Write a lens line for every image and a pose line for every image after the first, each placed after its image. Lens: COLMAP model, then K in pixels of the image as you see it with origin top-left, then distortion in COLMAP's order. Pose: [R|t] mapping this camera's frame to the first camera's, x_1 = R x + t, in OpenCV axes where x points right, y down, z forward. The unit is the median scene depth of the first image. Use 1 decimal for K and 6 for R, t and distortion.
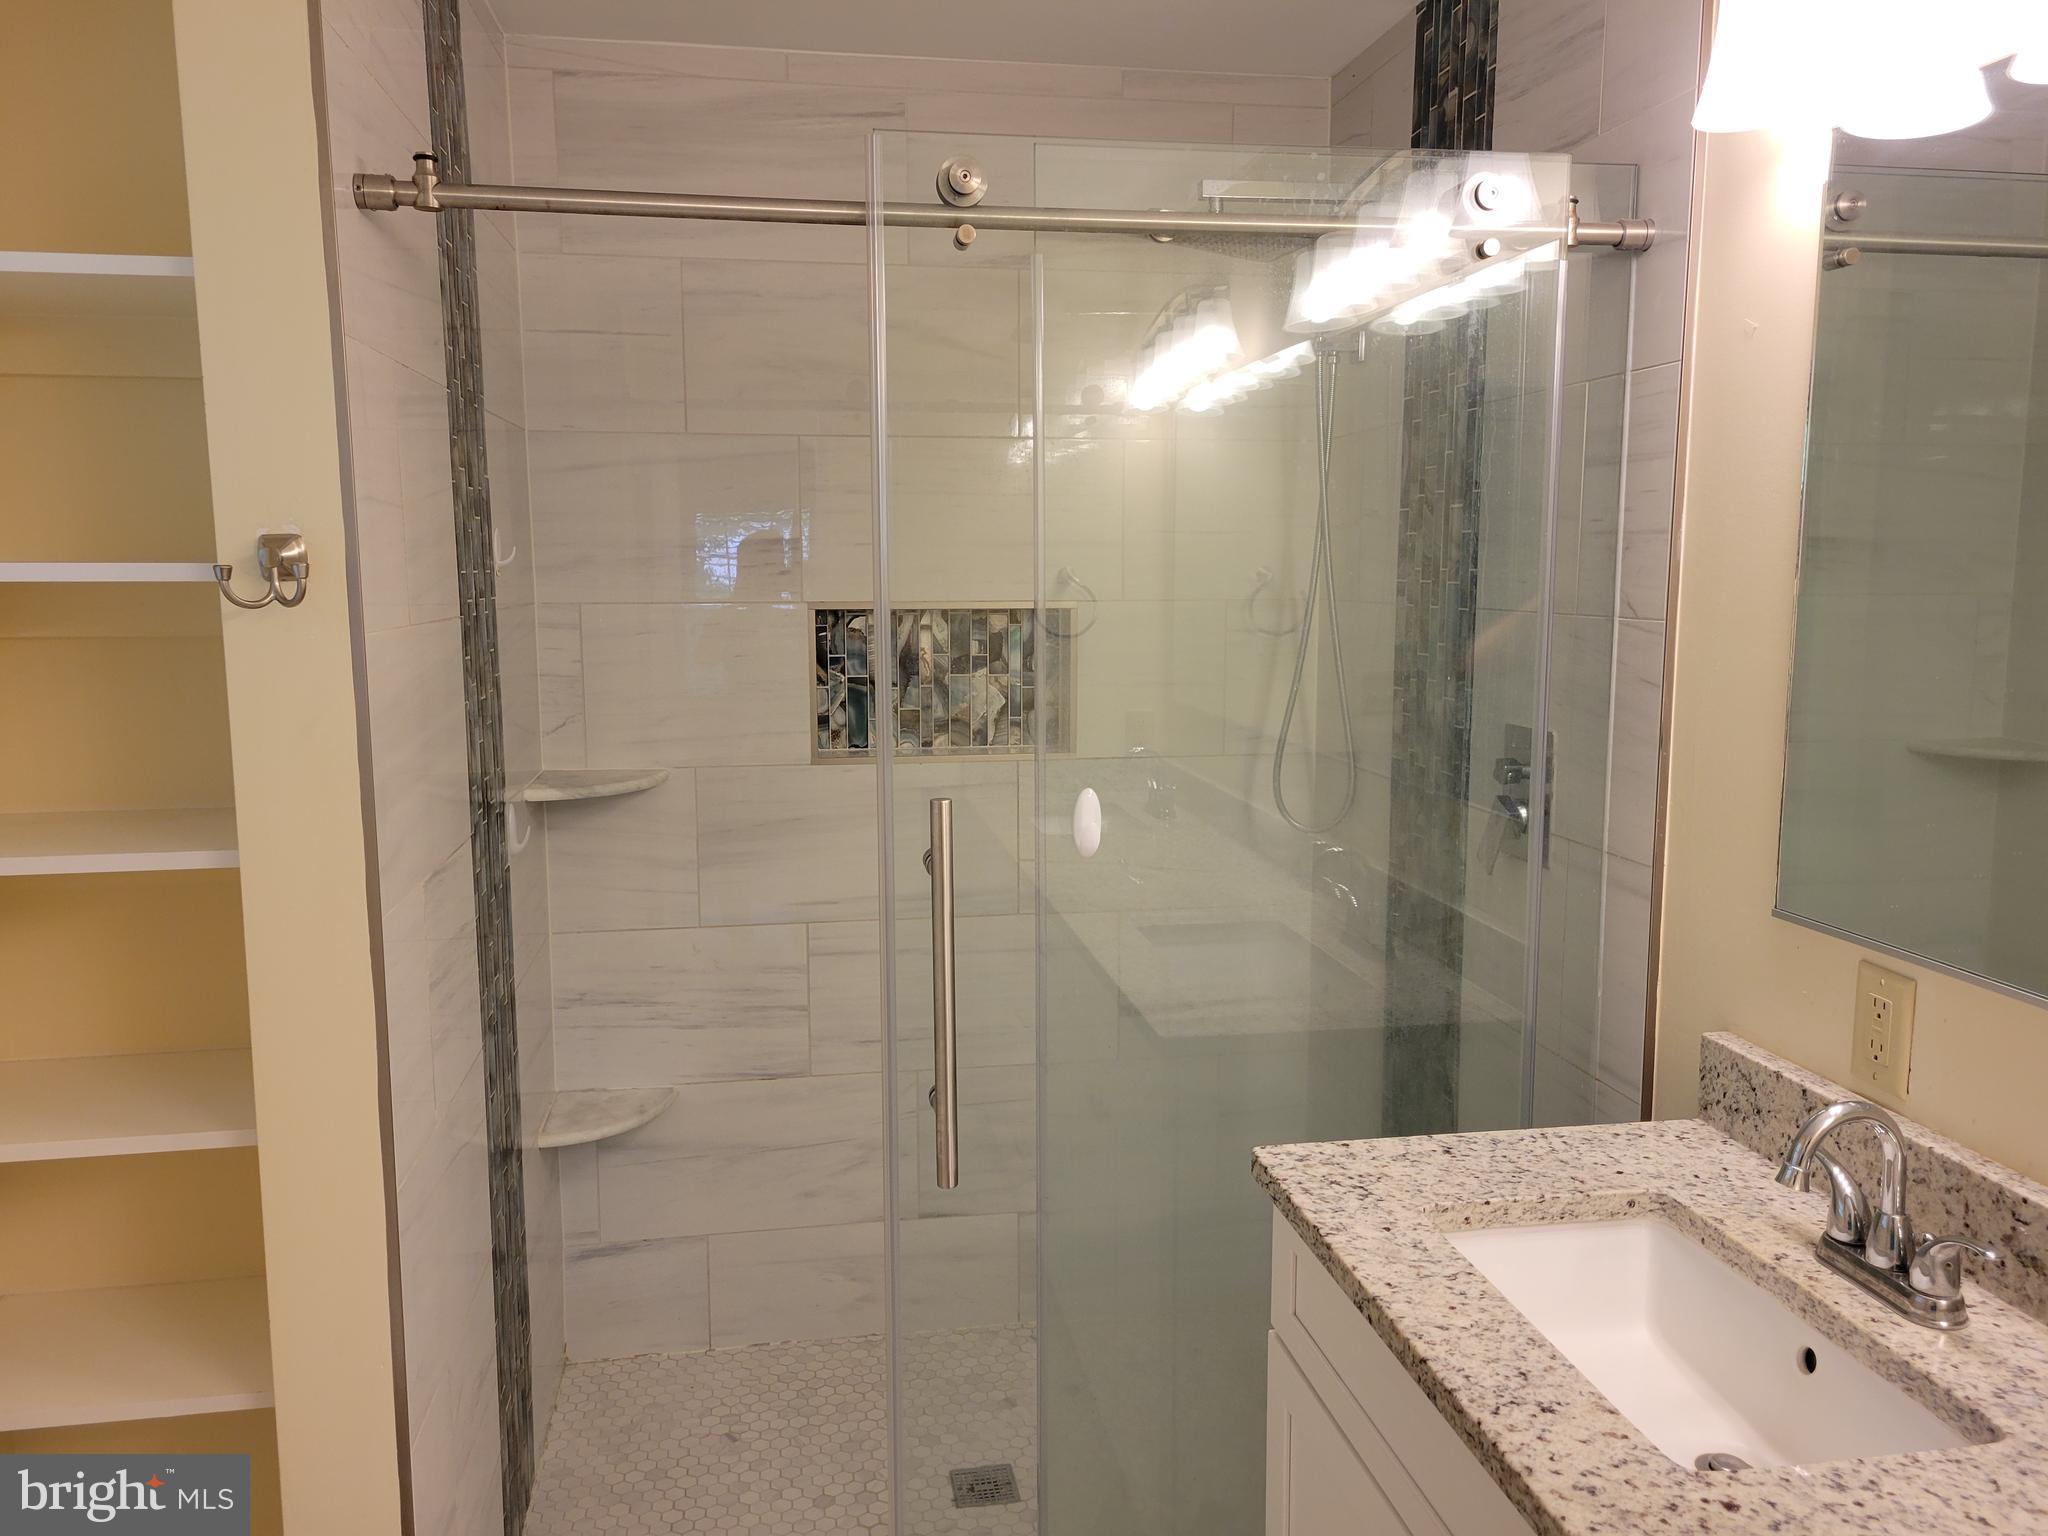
lens RADIAL K [[1547.5, 0, 1050.1], [0, 1547.5, 772.3], [0, 0, 1]] dist [0.018956, -0.006413]
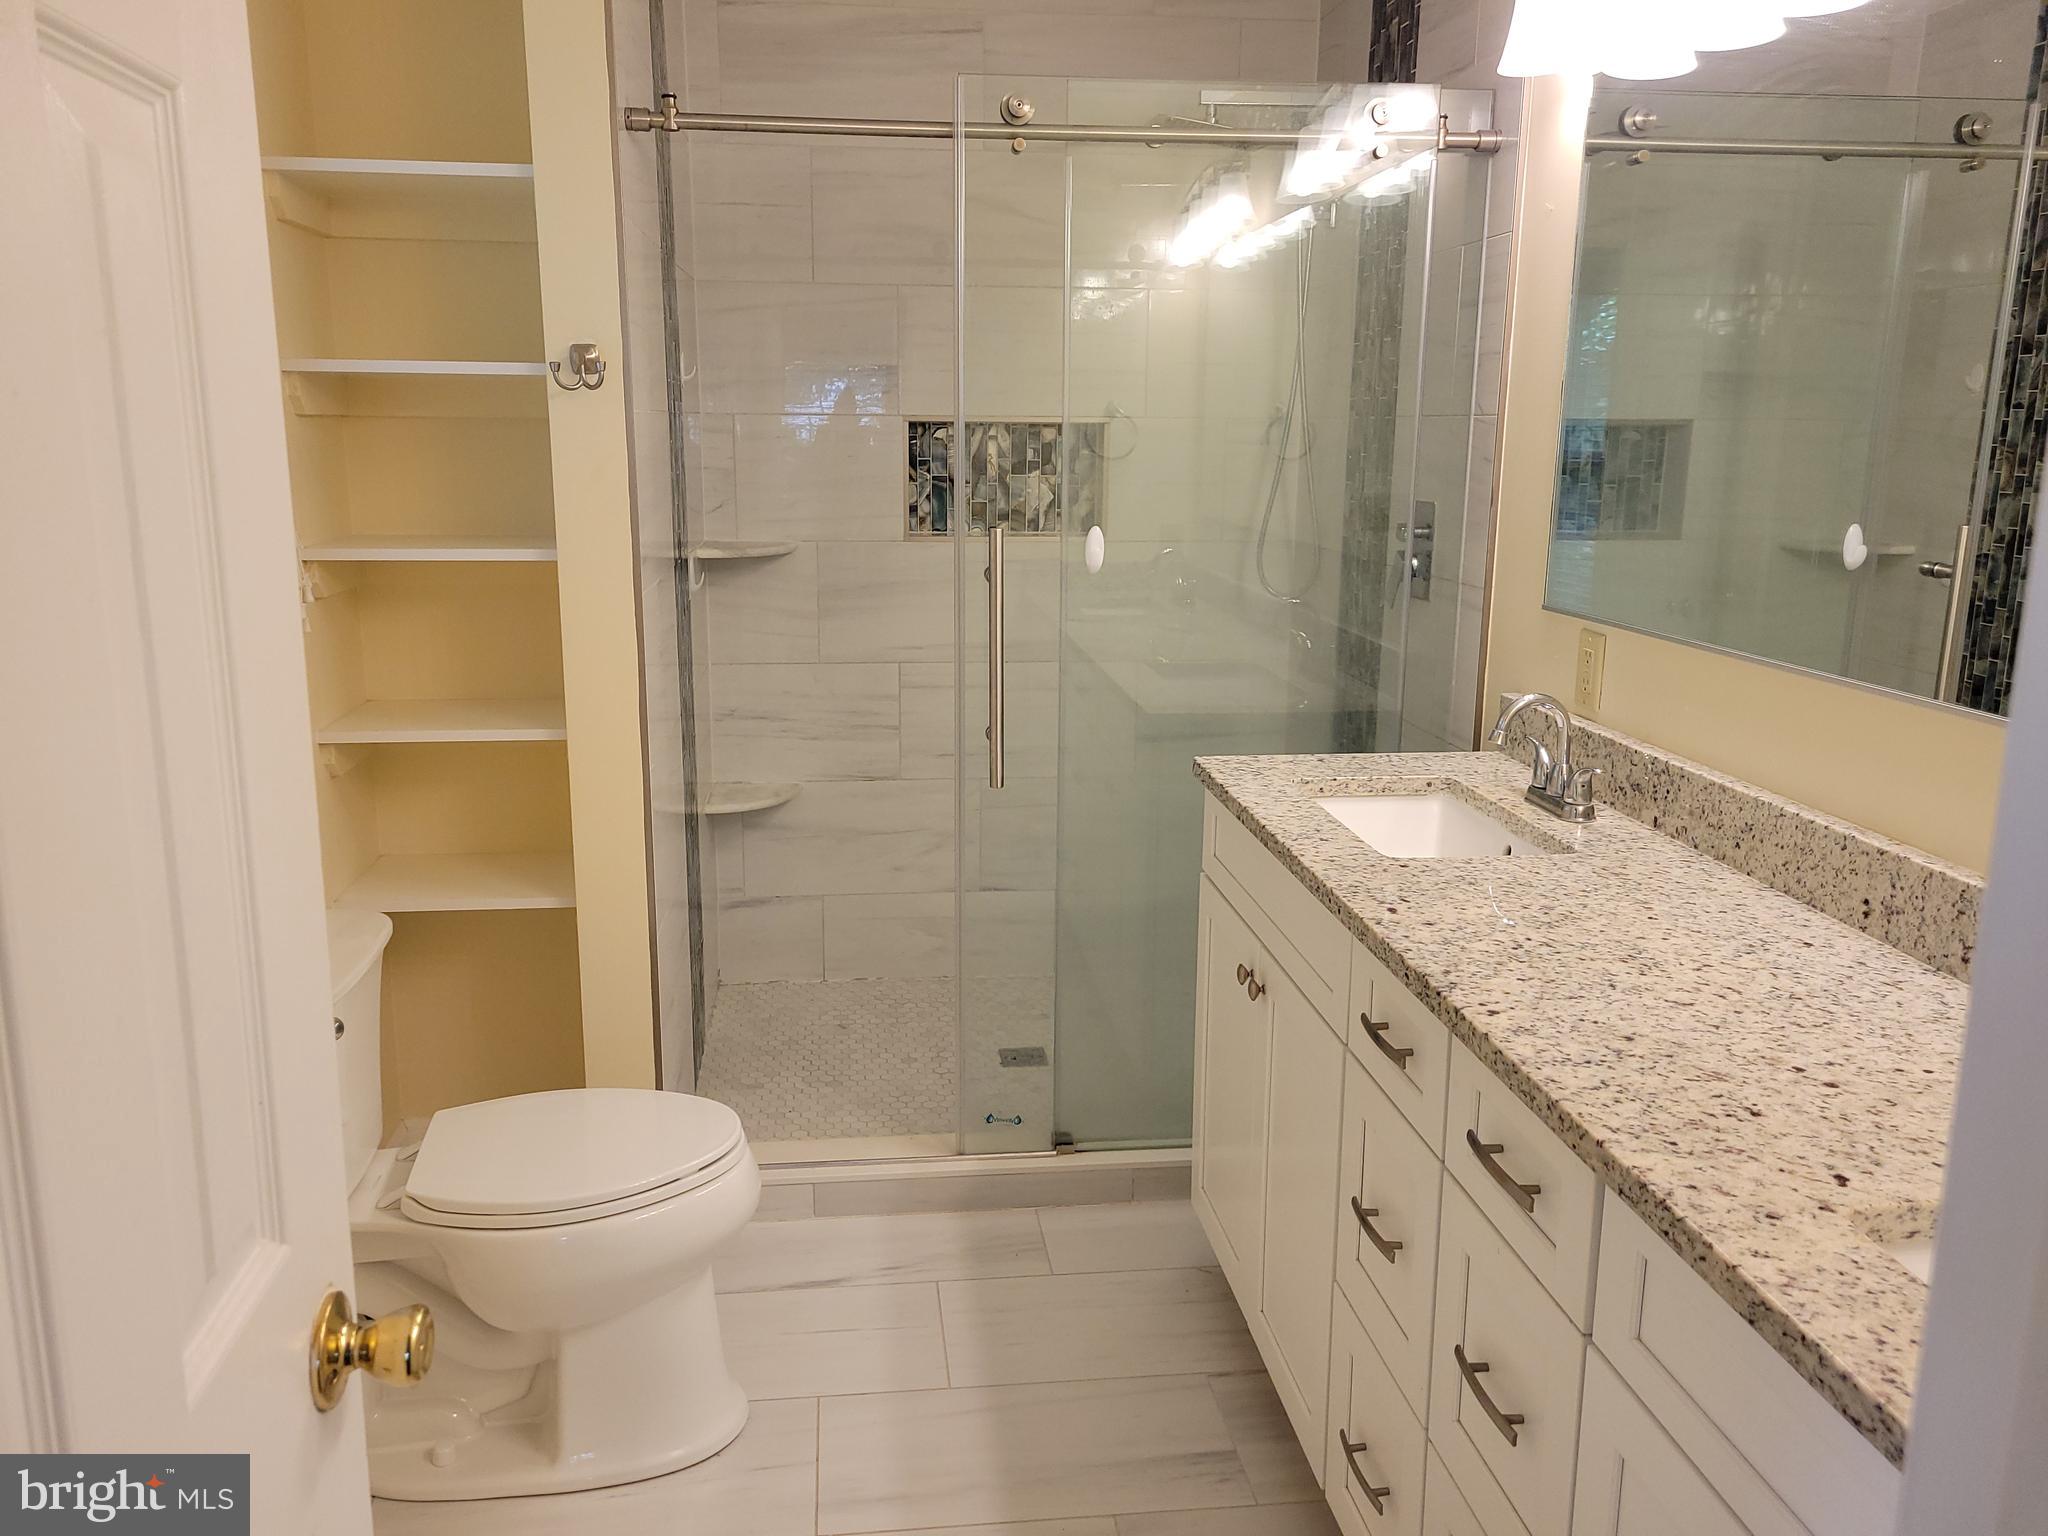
lens RADIAL K [[1573.4, 0, 1024.0], [0, 1573.4, 768.0], [0, 0, 1]] dist [0.023876, -0.002901]
pose [[0.997698, 0.023443, -0.063626, 0.038011], [-0.018405, 0.996733, 0.078646, 0.081851], [0.065262, -0.077294, 0.994870, -0.347905]]
